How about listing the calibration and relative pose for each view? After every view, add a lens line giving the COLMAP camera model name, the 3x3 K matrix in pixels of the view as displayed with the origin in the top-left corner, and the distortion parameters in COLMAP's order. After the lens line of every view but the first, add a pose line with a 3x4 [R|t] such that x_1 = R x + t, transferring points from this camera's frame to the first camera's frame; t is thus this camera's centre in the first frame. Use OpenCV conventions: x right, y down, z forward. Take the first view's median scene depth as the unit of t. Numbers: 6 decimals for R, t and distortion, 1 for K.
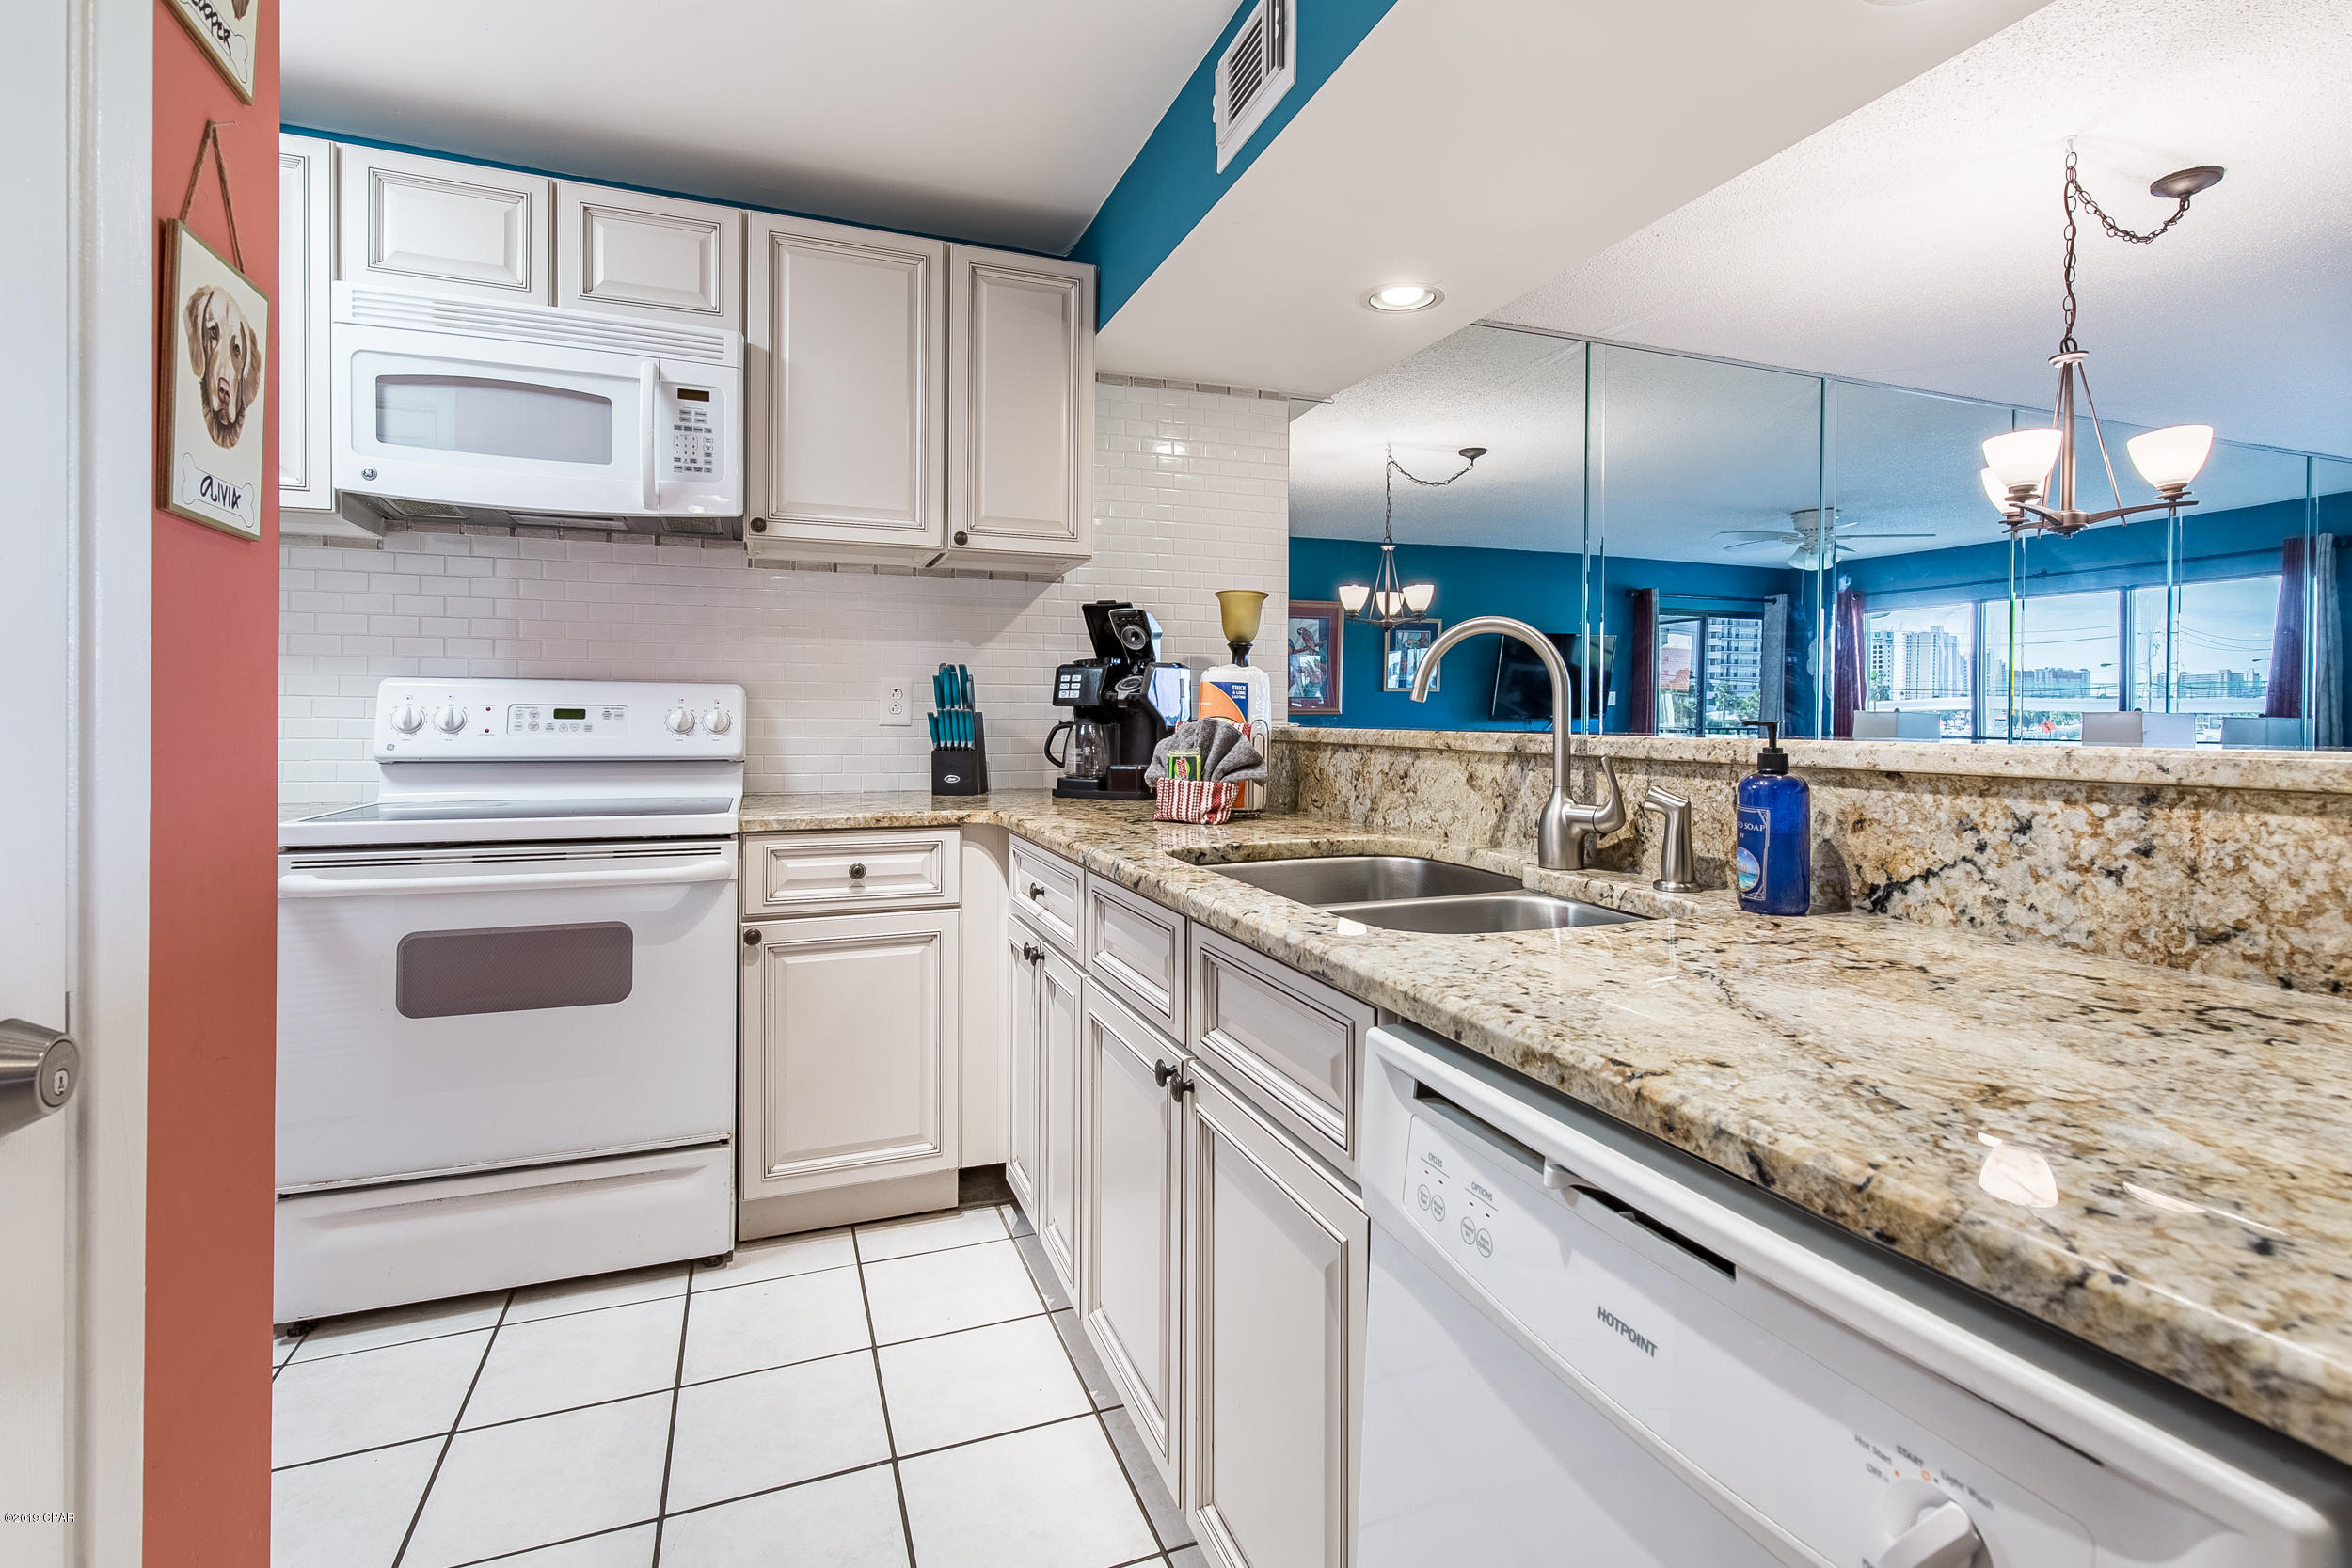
lens RADIAL K [[1090.6, 0, 1194.5], [0, 1090.6, 706.5], [0, 0, 1]] dist [0.005545, -0.000490]
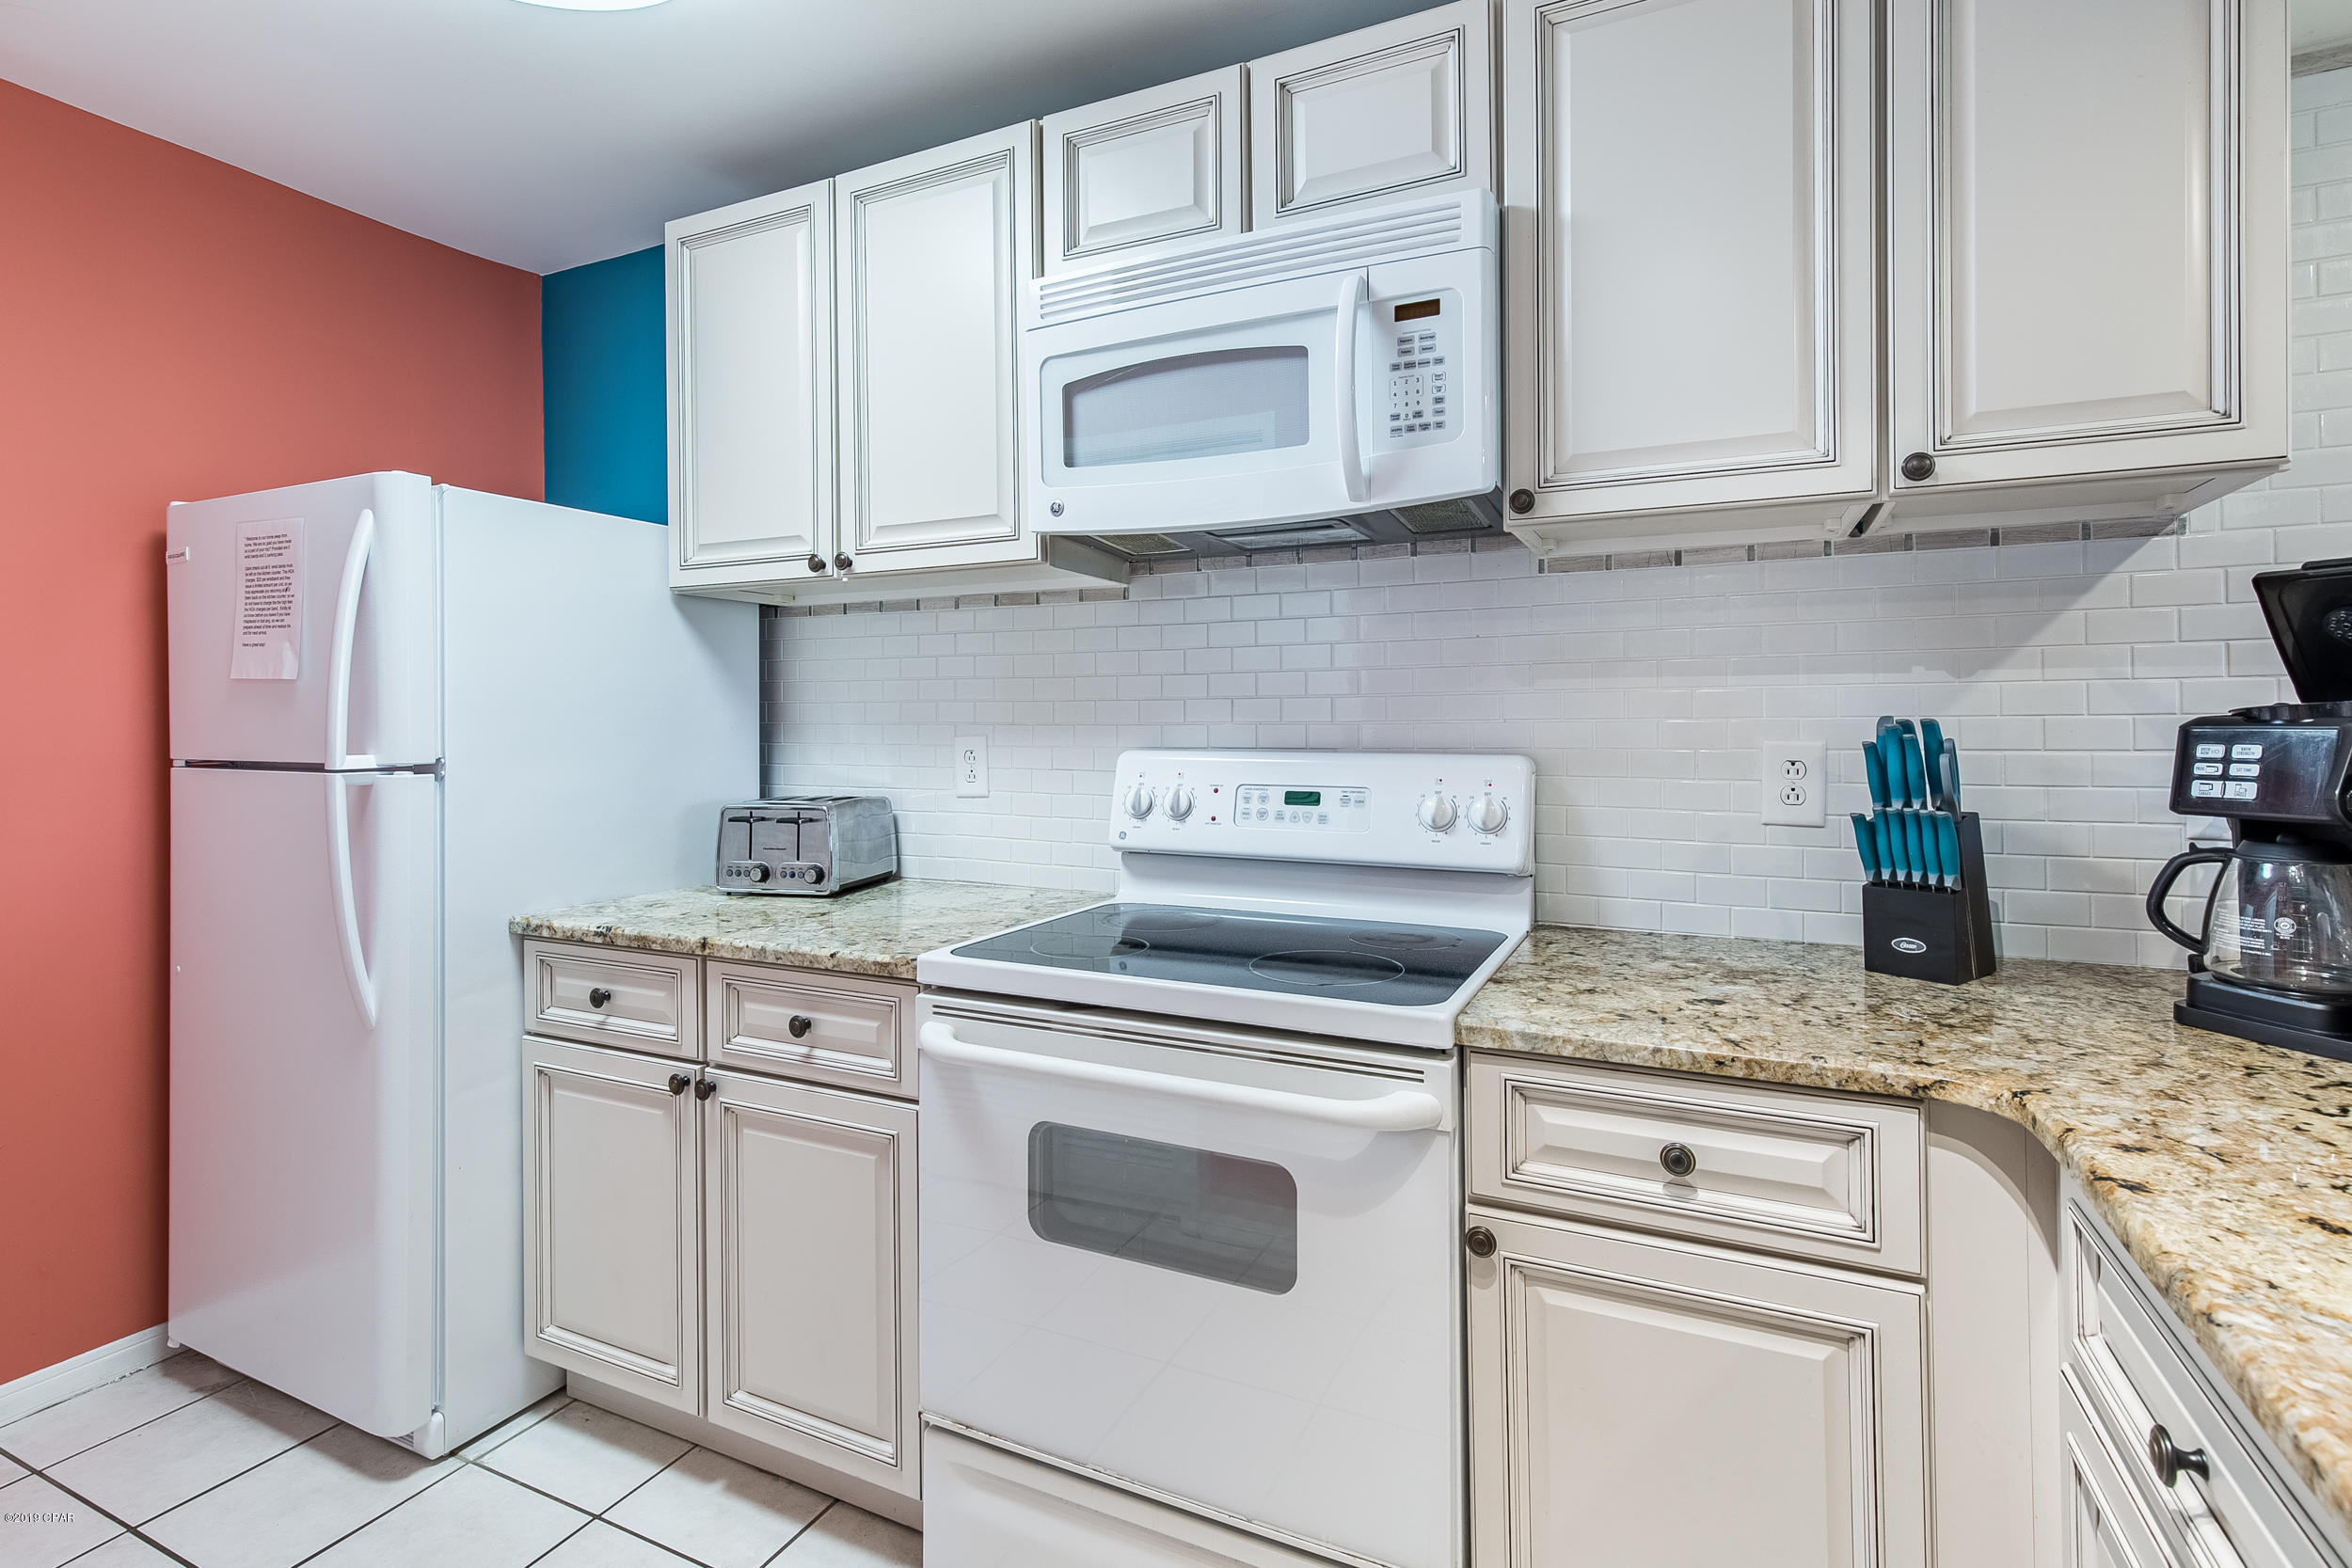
lens RADIAL K [[1090.6, 0, 1201.2], [0, 1090.6, 714.8], [0, 0, 1]] dist [0.005545, -0.000490]
pose [[0.684956, -0.012949, -0.728470, -0.084776], [0.014258, 0.999889, -0.004367, -0.048880], [0.728445, -0.007395, 0.685064, 0.462089]]
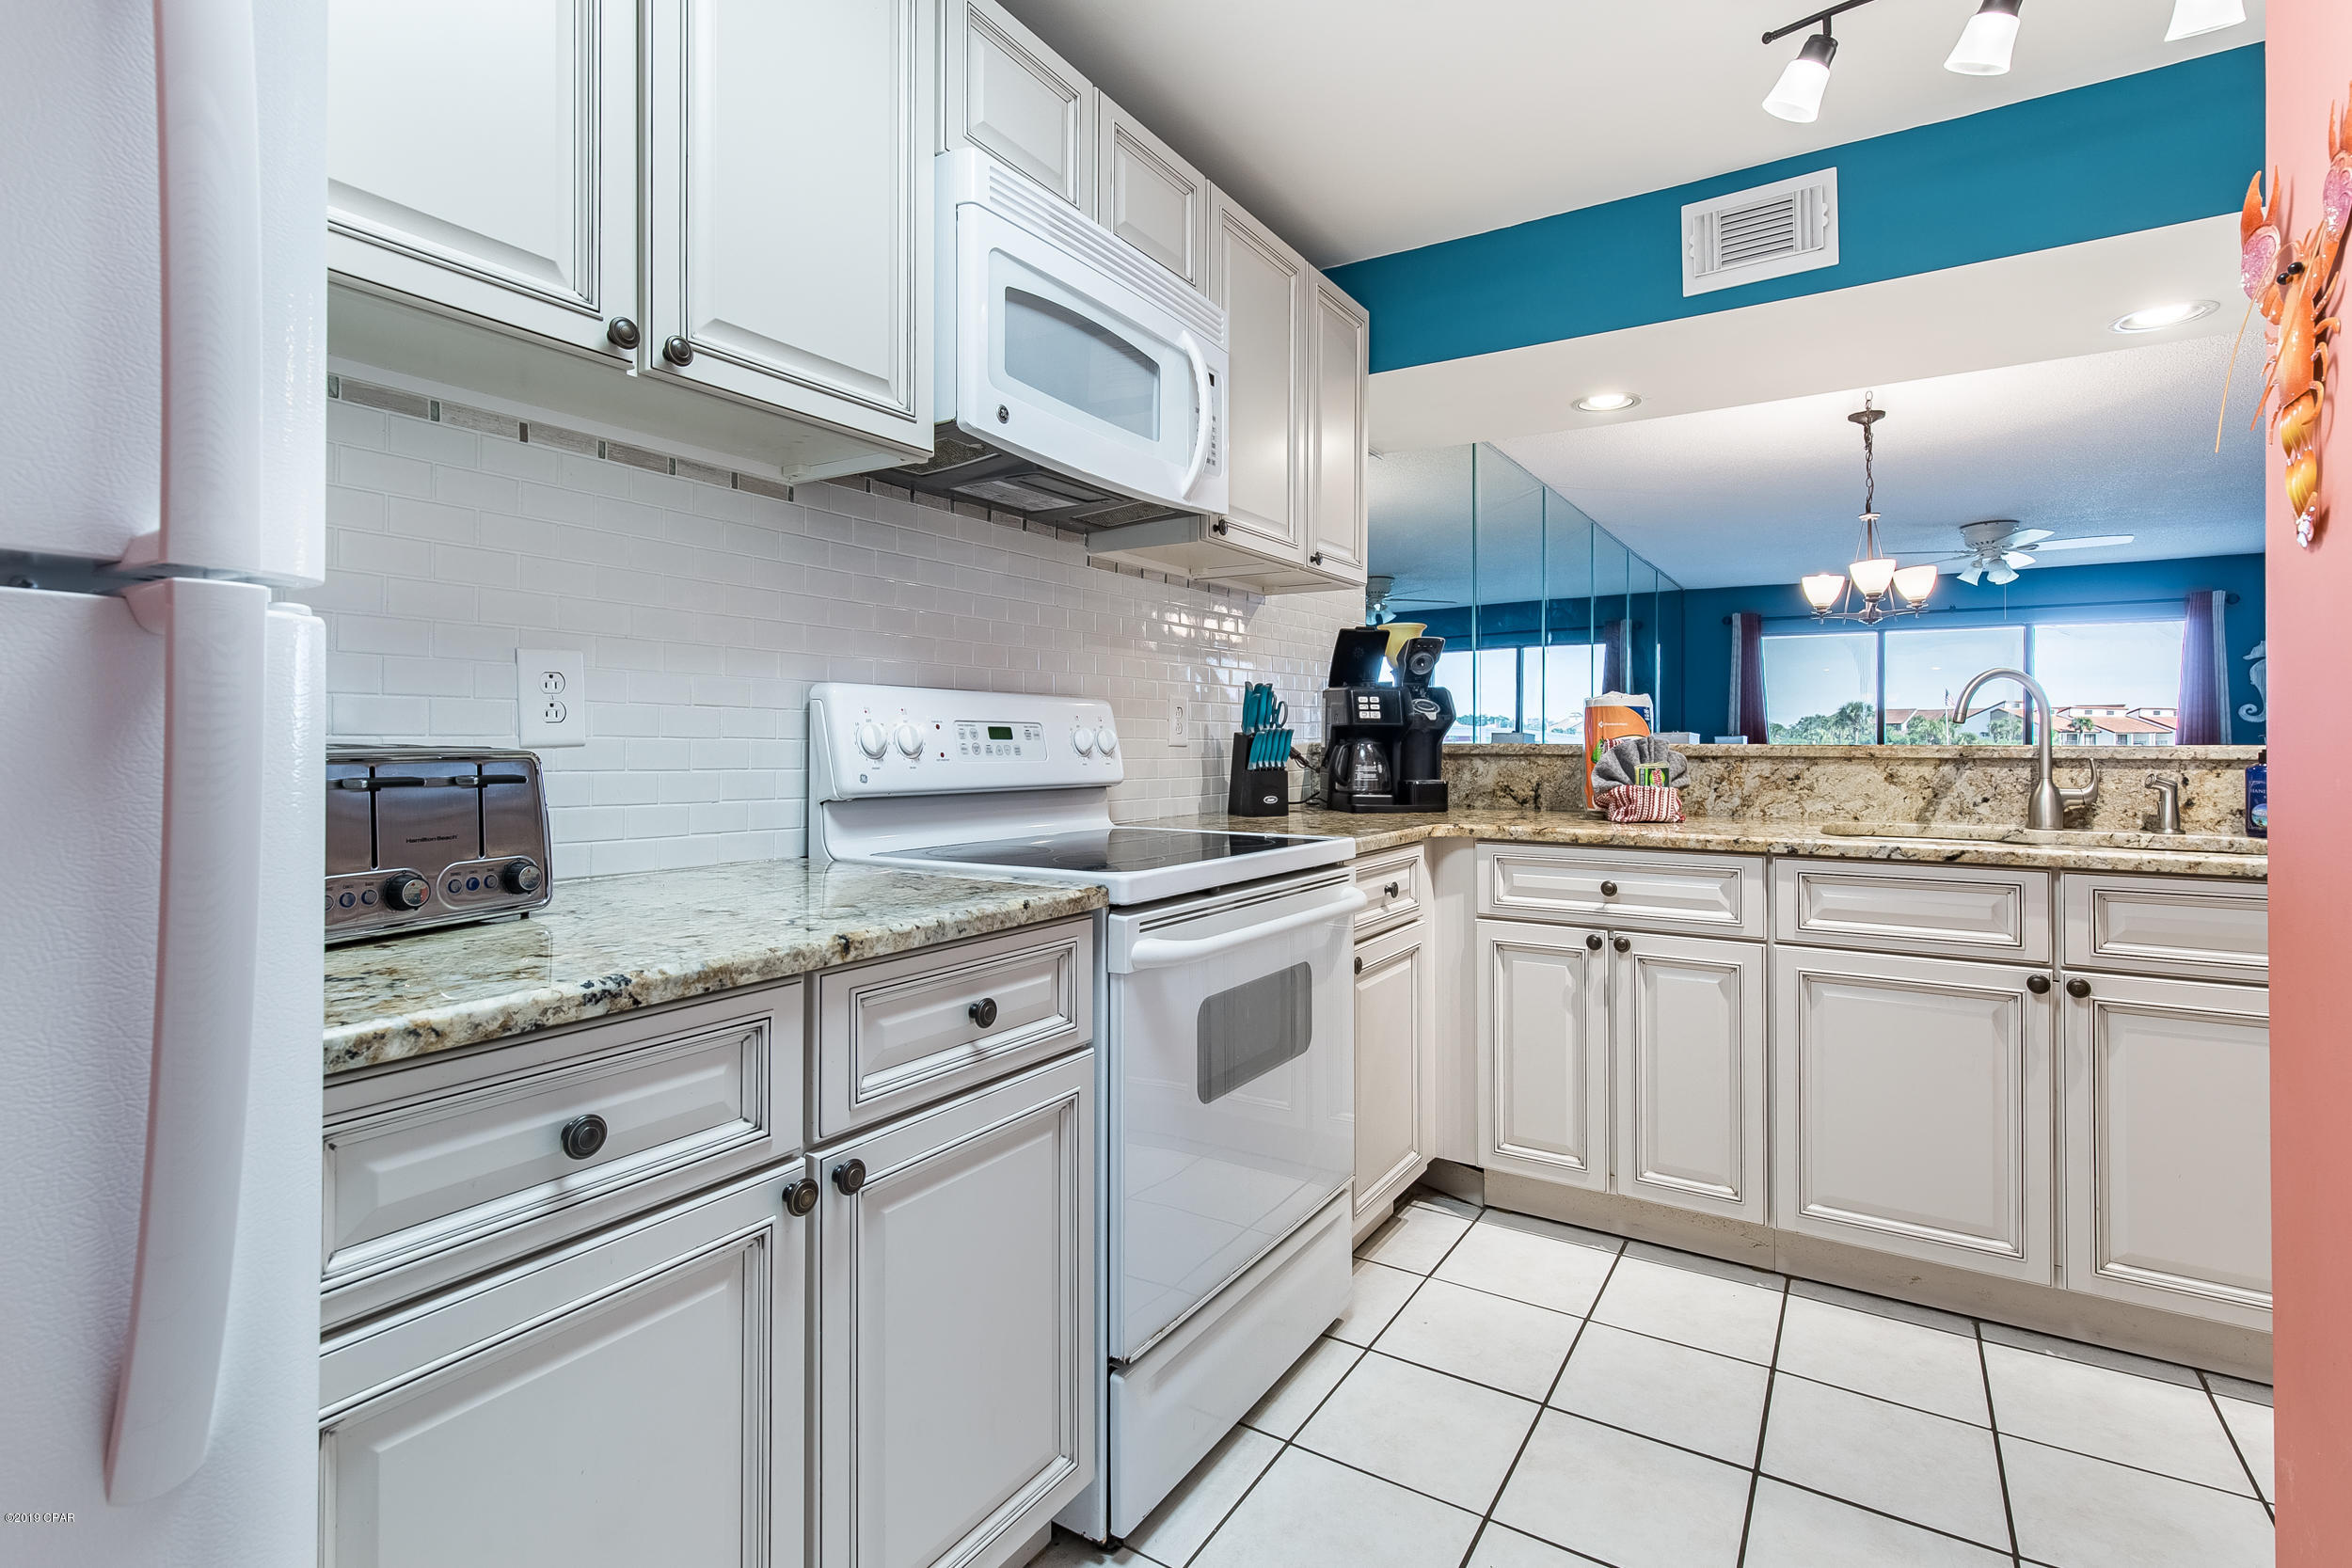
lens RADIAL K [[1090.6, 0, 1222.5], [0, 1090.6, 728.5], [0, 0, 1]] dist [0.005545, -0.000490]
pose [[0.800365, 0.002801, 0.599506, -0.952755], [-0.002557, 0.999996, -0.001258, 0.004150], [-0.599507, -0.000526, 0.800369, 0.270850]]
